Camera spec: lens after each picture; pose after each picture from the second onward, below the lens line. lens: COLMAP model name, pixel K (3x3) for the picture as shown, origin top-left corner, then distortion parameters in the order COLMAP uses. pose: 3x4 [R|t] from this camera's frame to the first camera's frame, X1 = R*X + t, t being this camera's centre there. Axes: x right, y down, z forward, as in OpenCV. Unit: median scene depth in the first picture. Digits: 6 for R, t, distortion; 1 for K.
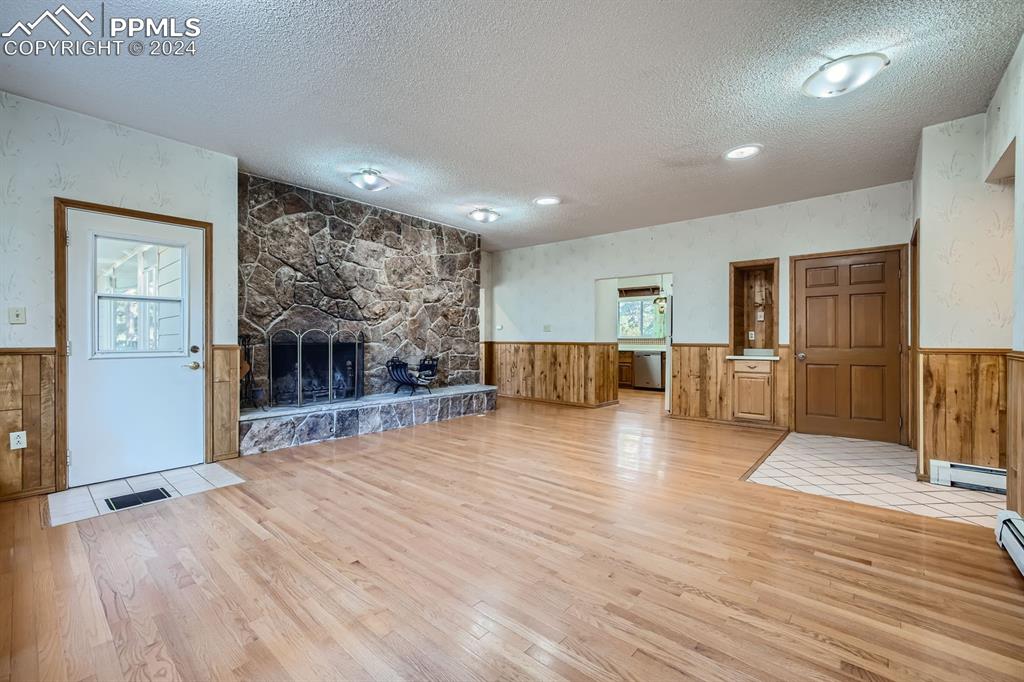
lens RADIAL K [[428.5, 0, 510.4], [0, 428.5, 341.9], [0, 0, 1]] dist [-0.002609, -0.000095]
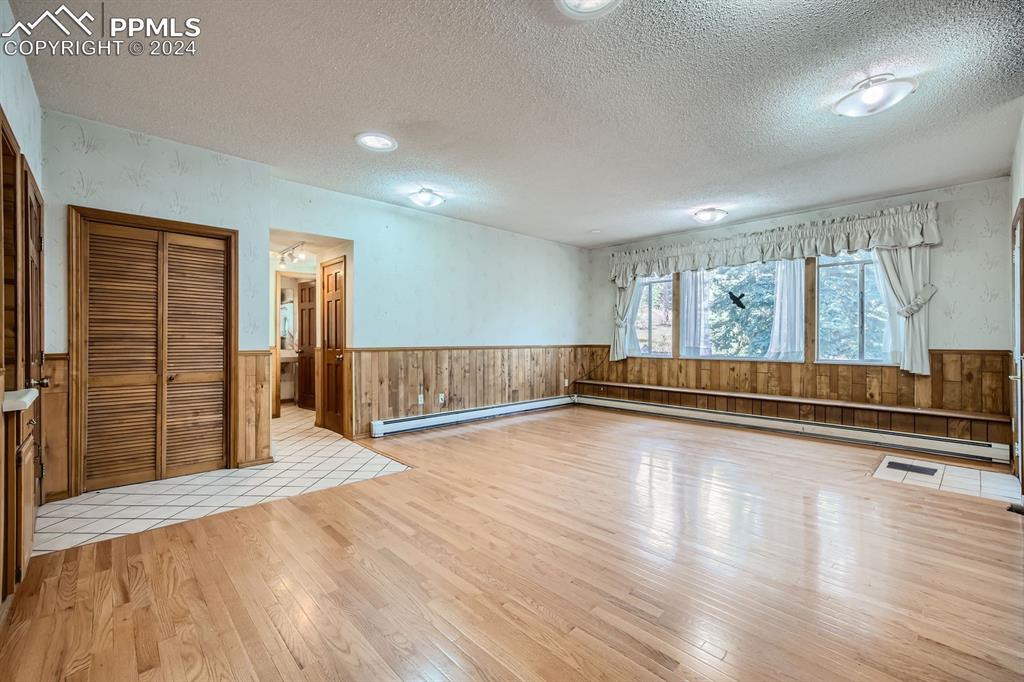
lens RADIAL K [[428.5, 0, 514.0], [0, 428.5, 343.9], [0, 0, 1]] dist [-0.002609, -0.000095]
pose [[-0.995397, -0.000912, 0.095836, 0.180041], [-0.000741, 0.999998, 0.001813, -0.008317], [-0.095837, 0.001733, -0.995396, 2.176030]]
